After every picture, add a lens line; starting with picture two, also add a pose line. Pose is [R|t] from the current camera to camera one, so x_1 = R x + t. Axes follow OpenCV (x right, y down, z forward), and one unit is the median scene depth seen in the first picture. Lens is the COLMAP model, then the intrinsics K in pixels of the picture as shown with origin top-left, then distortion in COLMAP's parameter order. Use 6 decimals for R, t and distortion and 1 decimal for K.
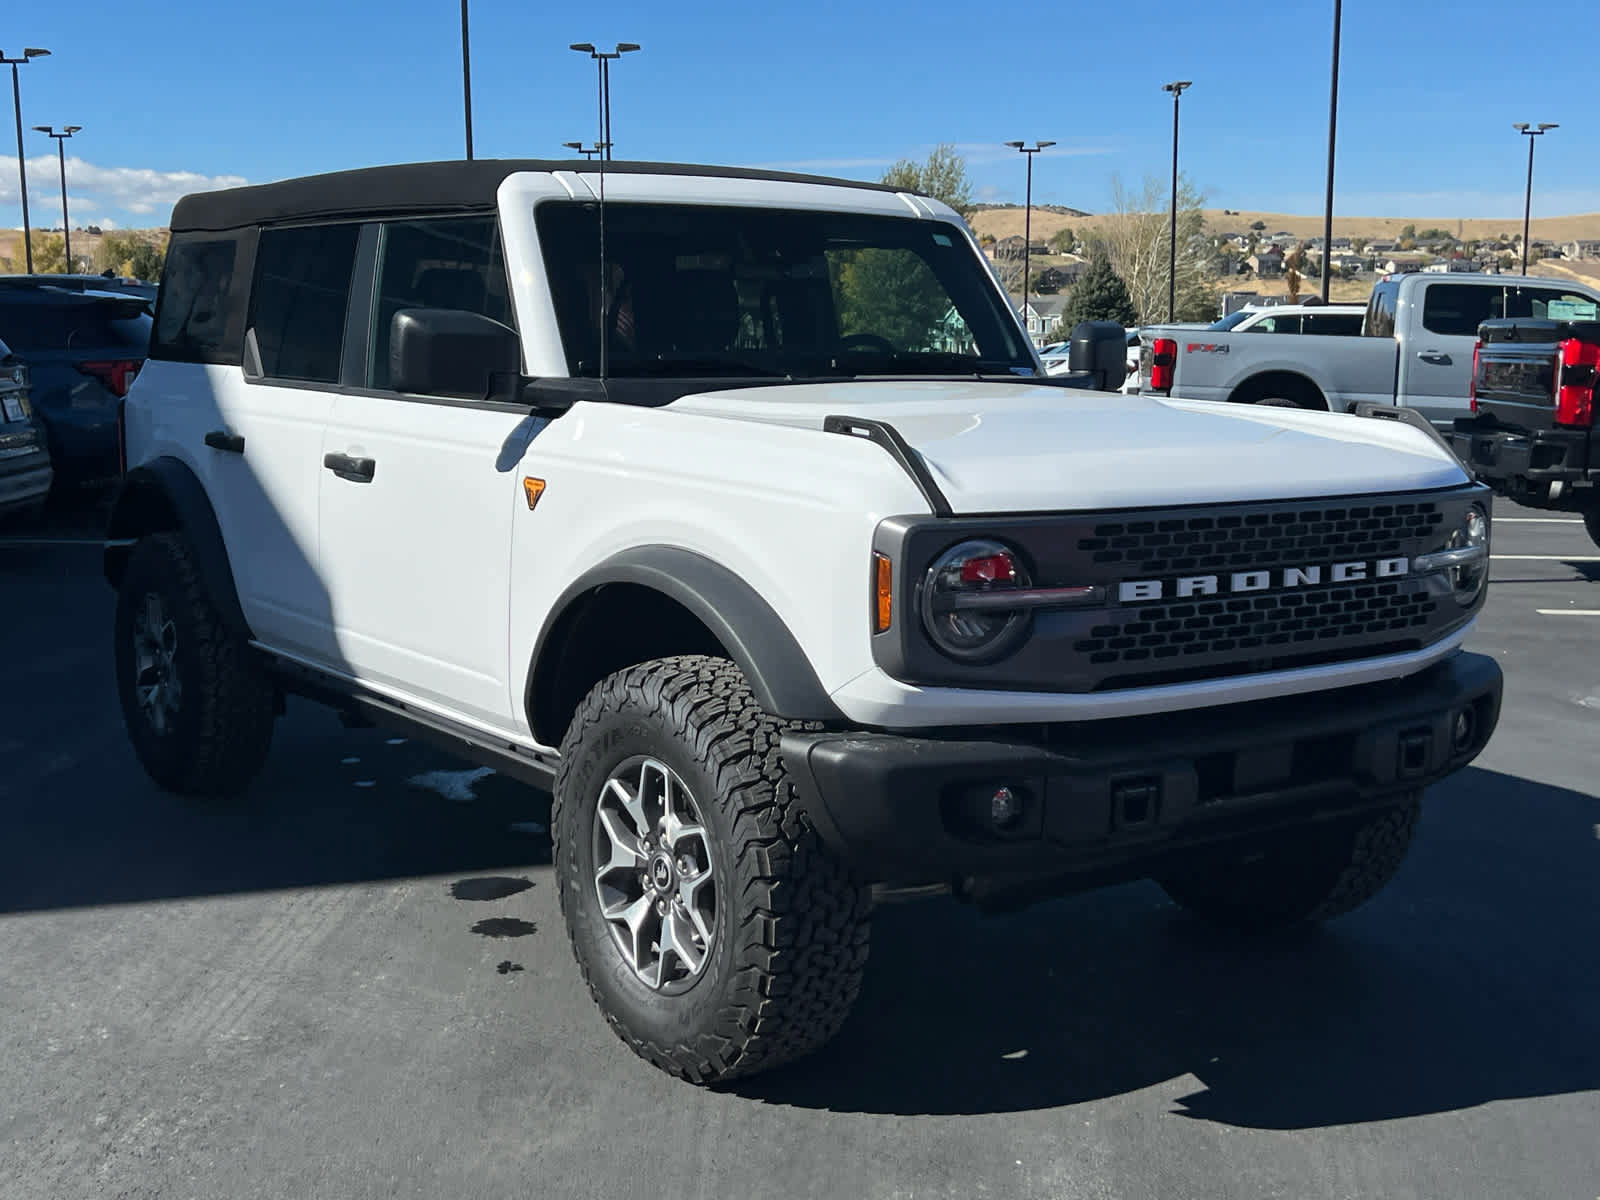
lens RADIAL K [[1891.9, 0, 800.0], [0, 1891.9, 600.0], [0, 0, 1]] dist [0.233576, -0.666500]
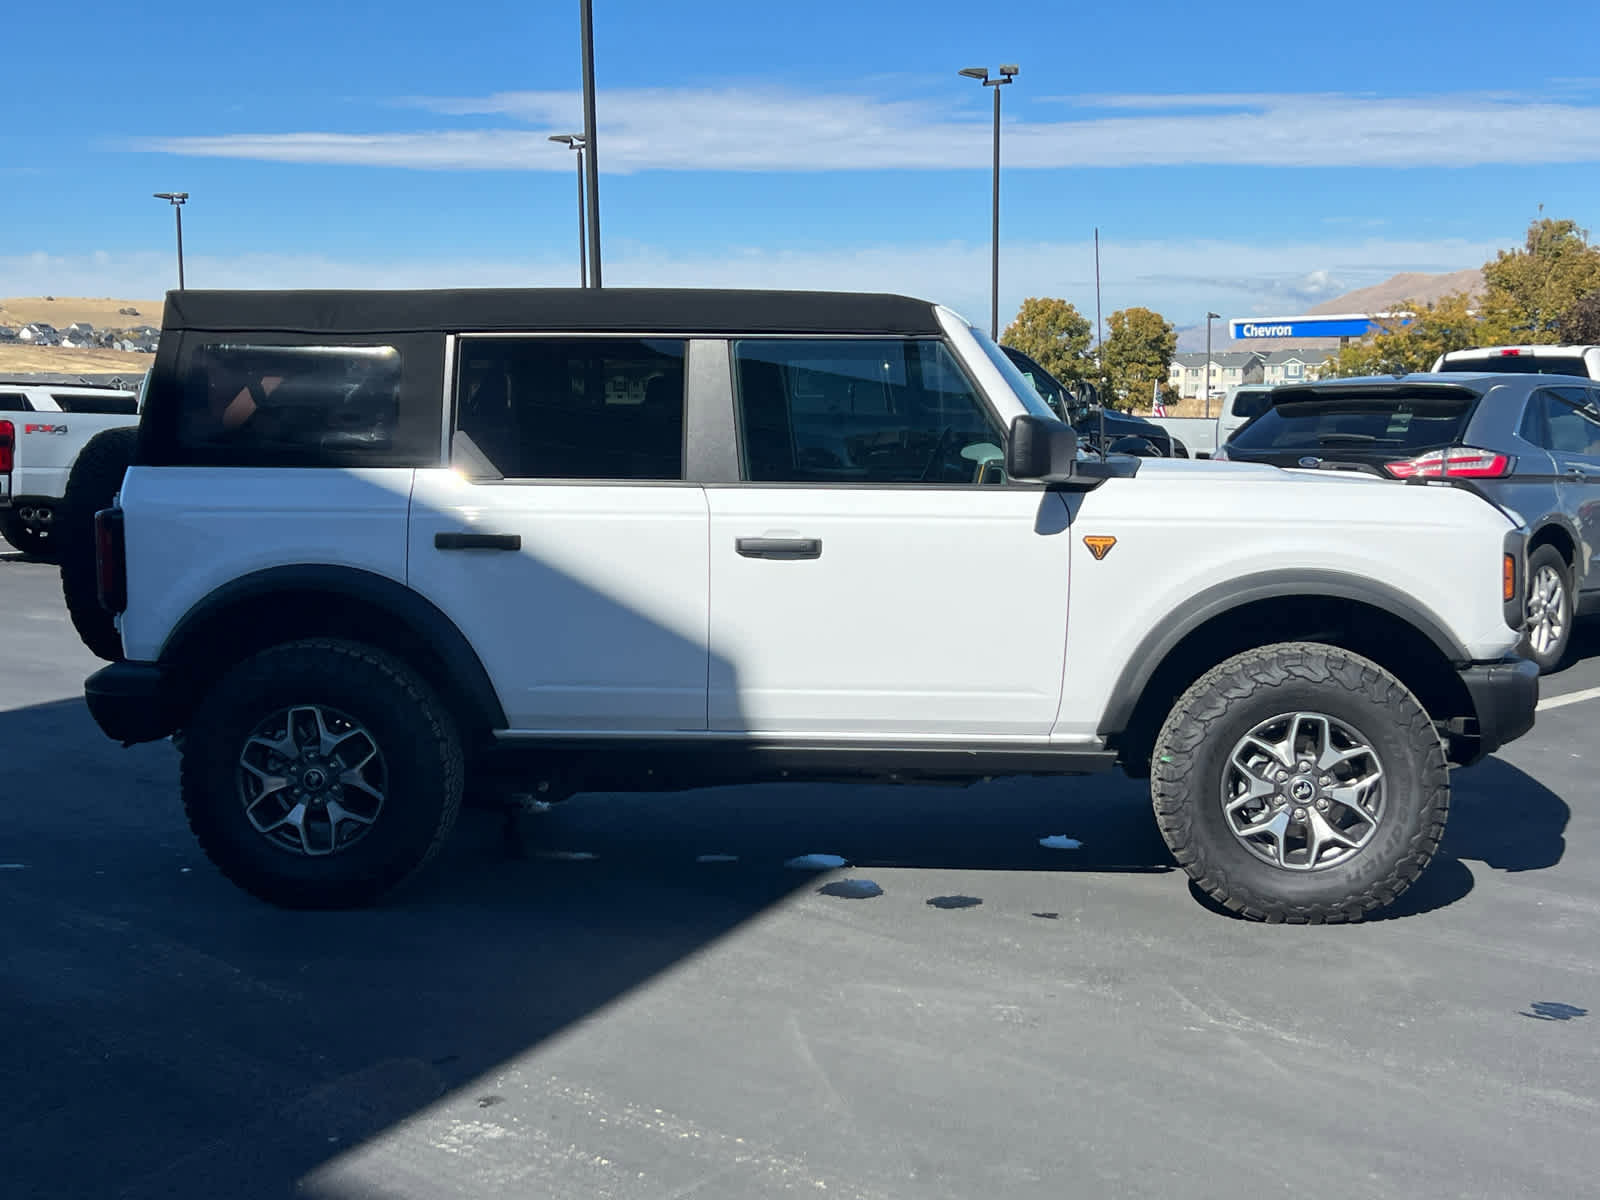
lens RADIAL K [[1875.4, 0, 805.6], [0, 1875.4, 626.3], [0, 0, 1]] dist [0.212019, -0.664975]
pose [[0.663928, -0.096891, 0.741493, -1.394881], [0.113627, 0.993128, 0.028032, -0.067745], [-0.739113, 0.065643, 0.670375, 0.287436]]
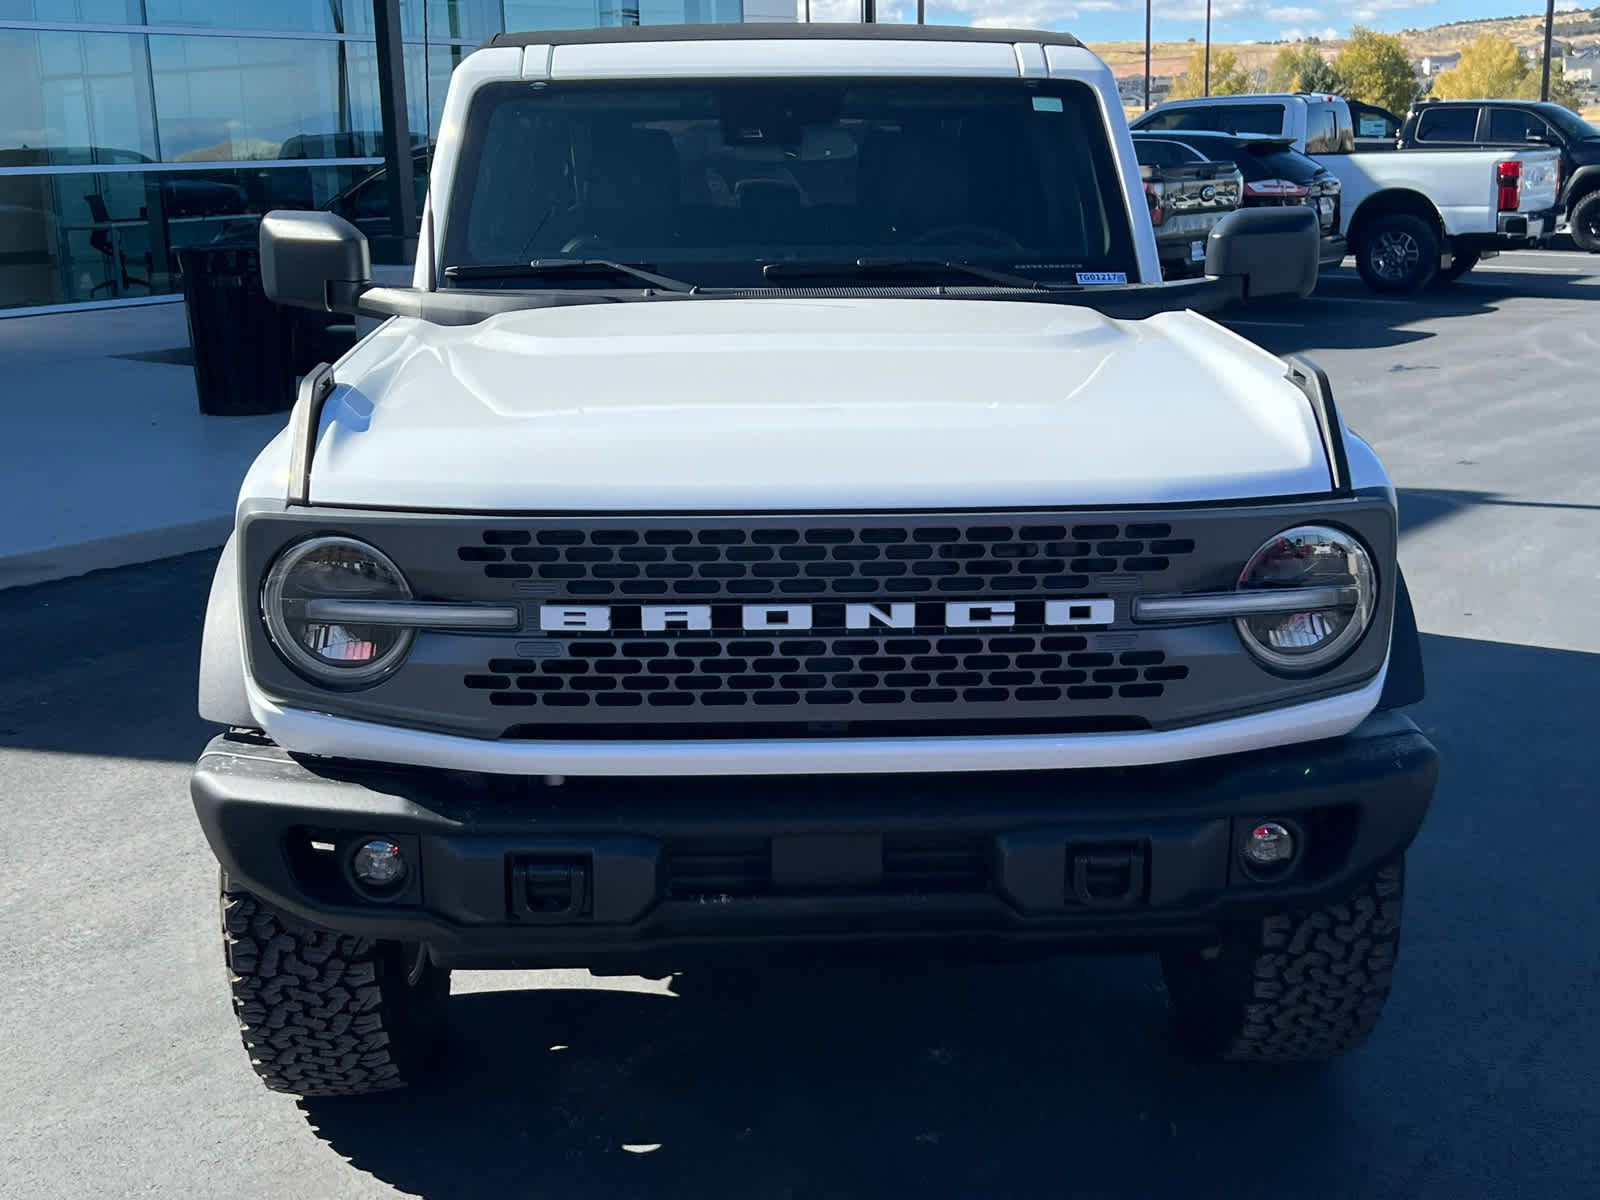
lens RADIAL K [[1727.4, 0, 800.0], [0, 1727.4, 555.4], [0, 0, 1]] dist [0.013130, 0.011753]
pose [[0.819758, 0.070645, -0.568336, 0.595489], [-0.059269, 0.997499, 0.038502, -0.057743], [0.569634, 0.002122, 0.821896, 0.420743]]
